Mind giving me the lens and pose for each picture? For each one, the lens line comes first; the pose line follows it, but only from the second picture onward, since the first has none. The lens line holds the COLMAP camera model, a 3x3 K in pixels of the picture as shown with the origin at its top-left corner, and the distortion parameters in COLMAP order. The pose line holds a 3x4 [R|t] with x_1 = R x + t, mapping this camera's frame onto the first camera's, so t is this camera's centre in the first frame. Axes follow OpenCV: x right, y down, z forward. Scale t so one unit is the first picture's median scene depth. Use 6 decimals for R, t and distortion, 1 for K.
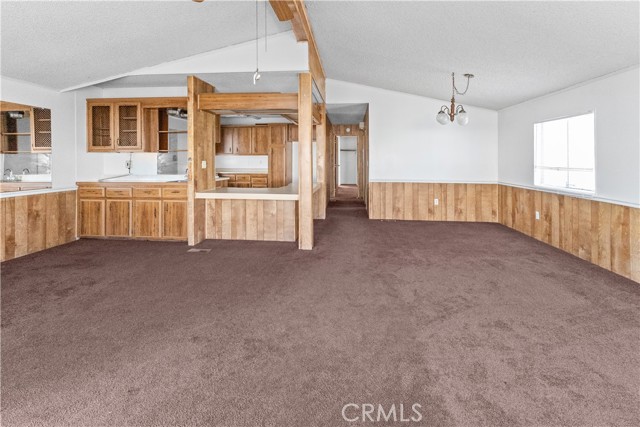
lens RADIAL K [[294.2, 0, 322.8], [0, 294.2, 158.5], [0, 0, 1]] dist [0.012056, -0.000752]
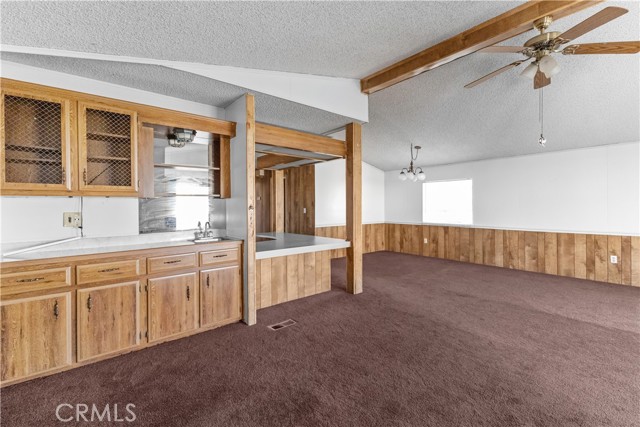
lens RADIAL K [[280.8, 0, 321.5], [0, 280.8, 207.7], [0, 0, 1]] dist [0.013168, -0.001052]
pose [[0.702718, -0.012001, 0.711367, -0.774864], [0.005520, 0.999920, 0.011416, -0.005063], [-0.711447, -0.004095, 0.702728, 0.357907]]
